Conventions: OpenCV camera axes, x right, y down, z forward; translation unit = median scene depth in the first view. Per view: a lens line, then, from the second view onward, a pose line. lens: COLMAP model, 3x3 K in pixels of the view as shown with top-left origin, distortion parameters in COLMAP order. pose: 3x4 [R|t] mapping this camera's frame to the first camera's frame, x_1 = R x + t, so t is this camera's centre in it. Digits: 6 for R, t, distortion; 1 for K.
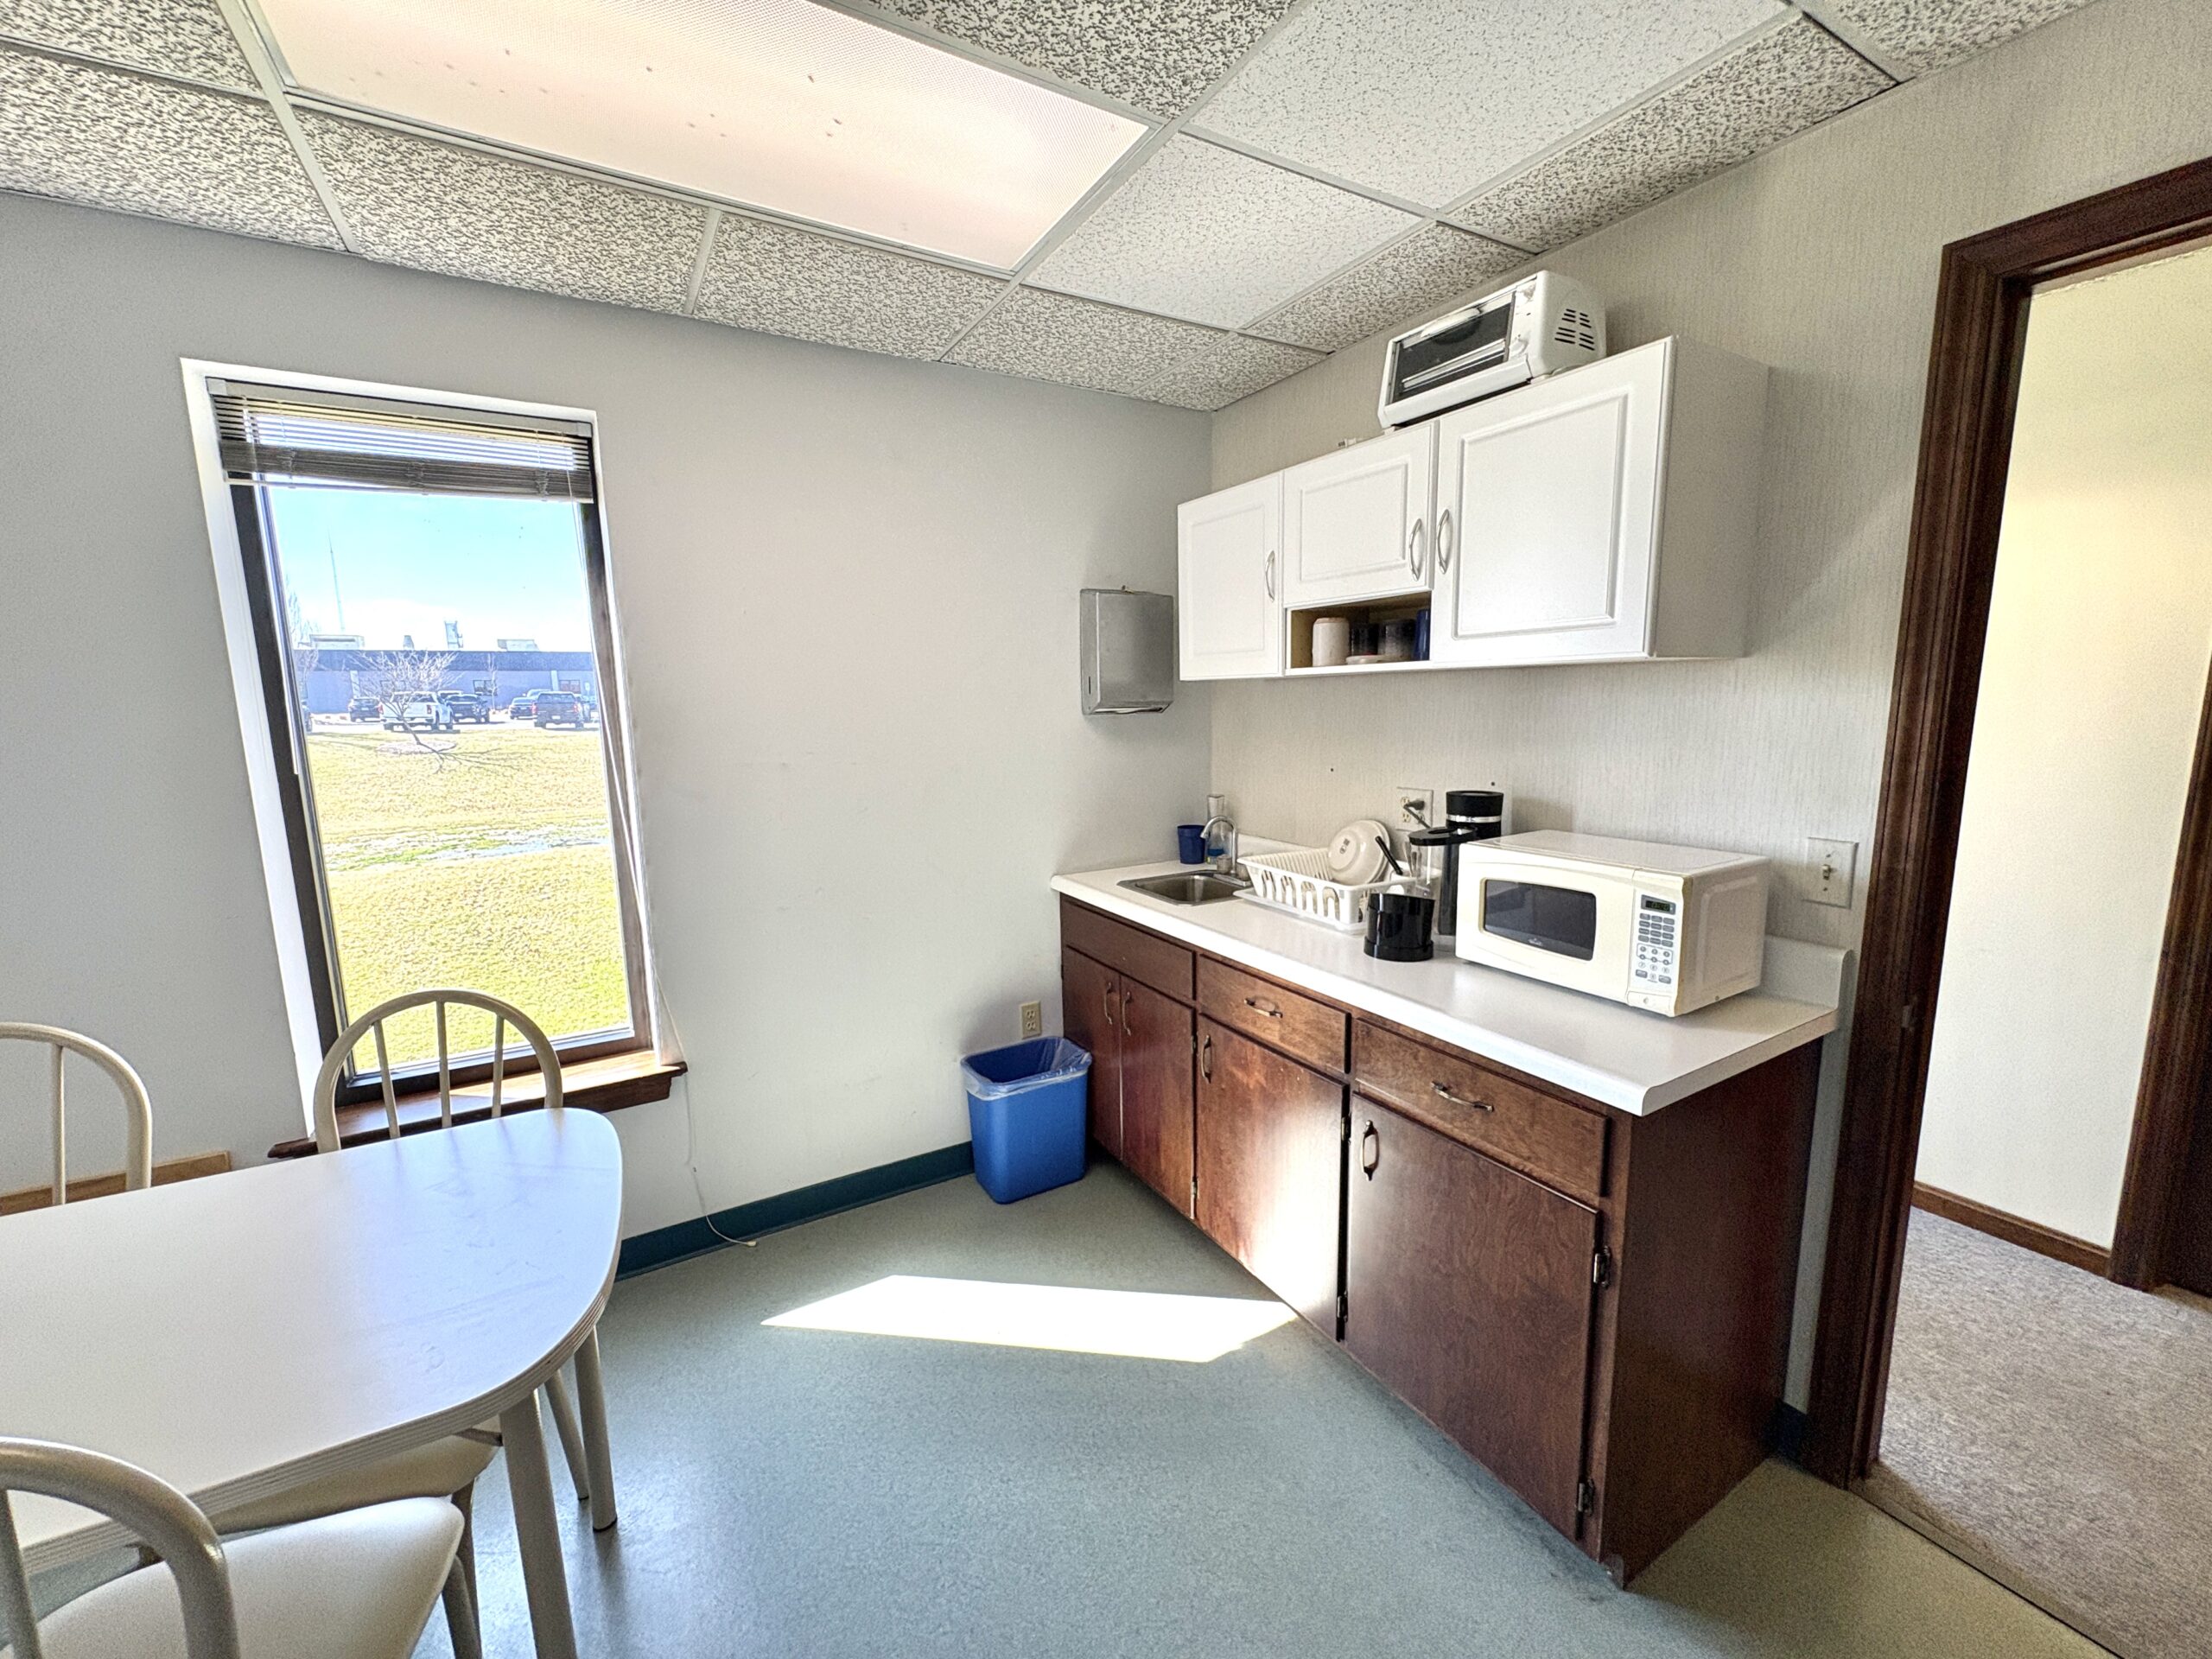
lens RADIAL K [[882.7, 0, 1108.0], [0, 882.7, 840.9], [0, 0, 1]] dist [0.001622, 0.000122]
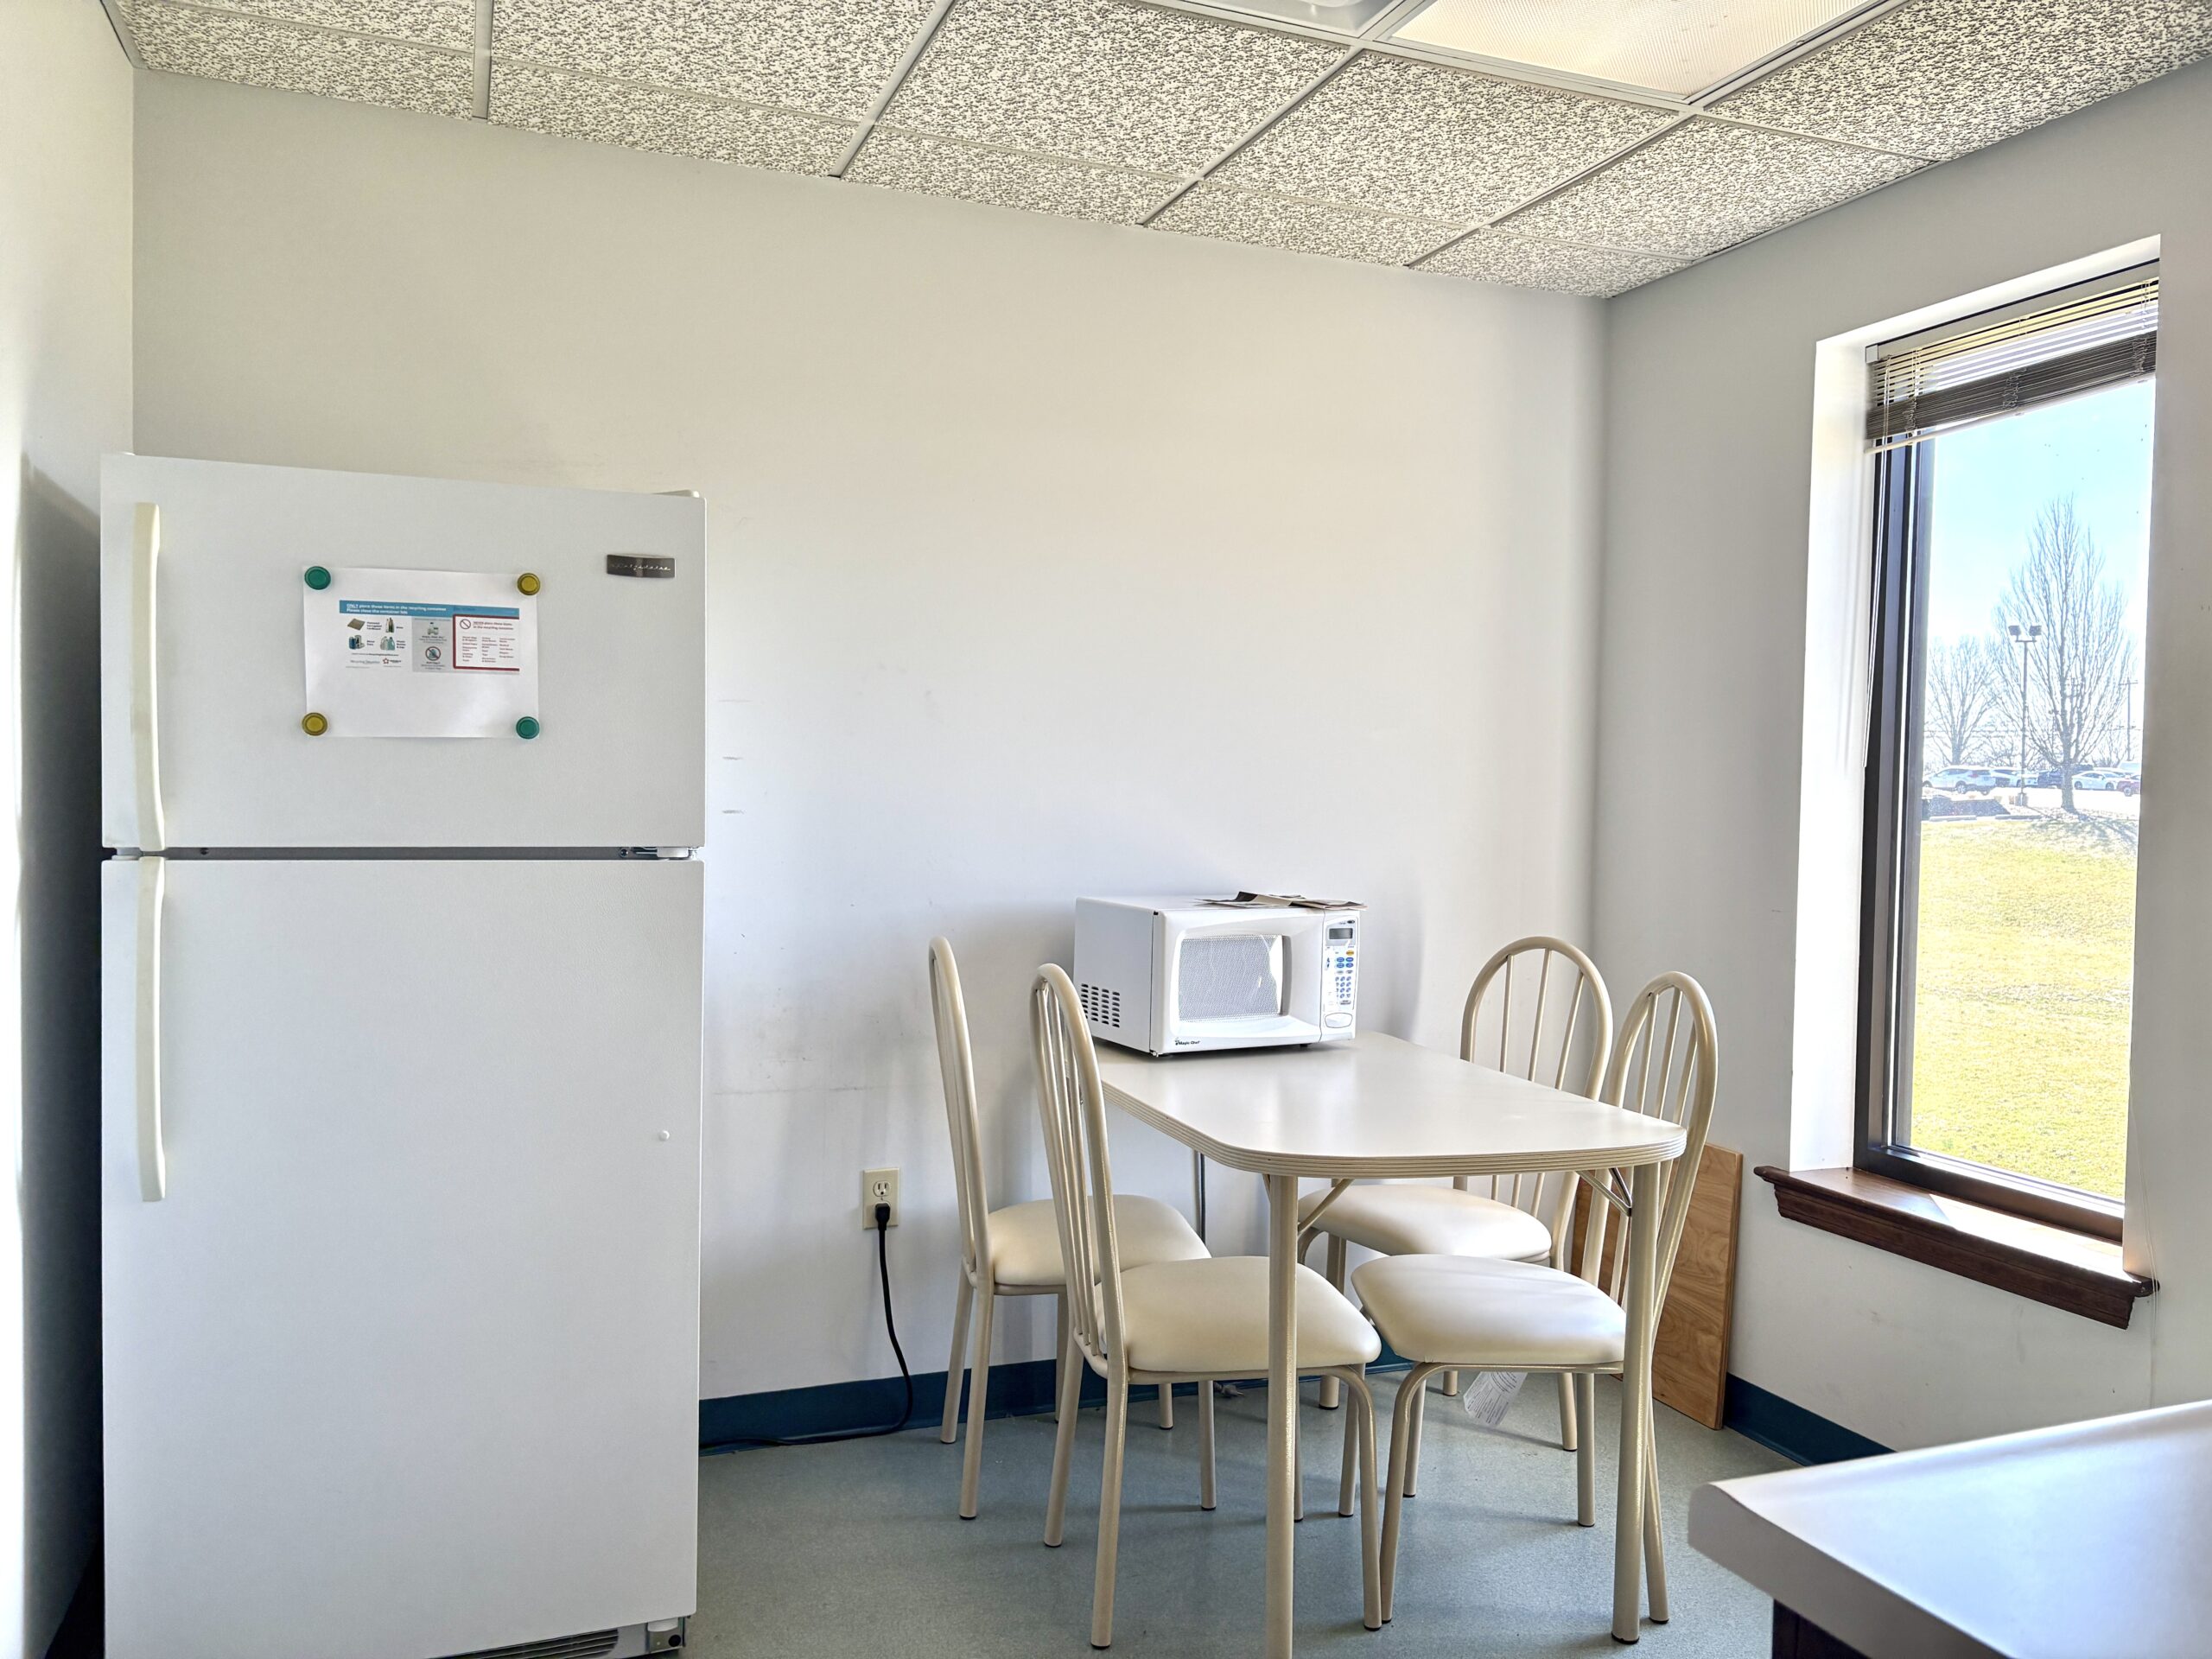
lens RADIAL K [[1659.8, 0, 1093.7], [0, 1659.8, 824.7], [0, 0, 1]] dist [0.008673, -0.031344]
pose [[-0.159662, 0.039156, -0.986395, 0.870067], [-0.166030, 0.983914, 0.065932, 0.001135], [0.973110, 0.174298, -0.150593, 0.542552]]
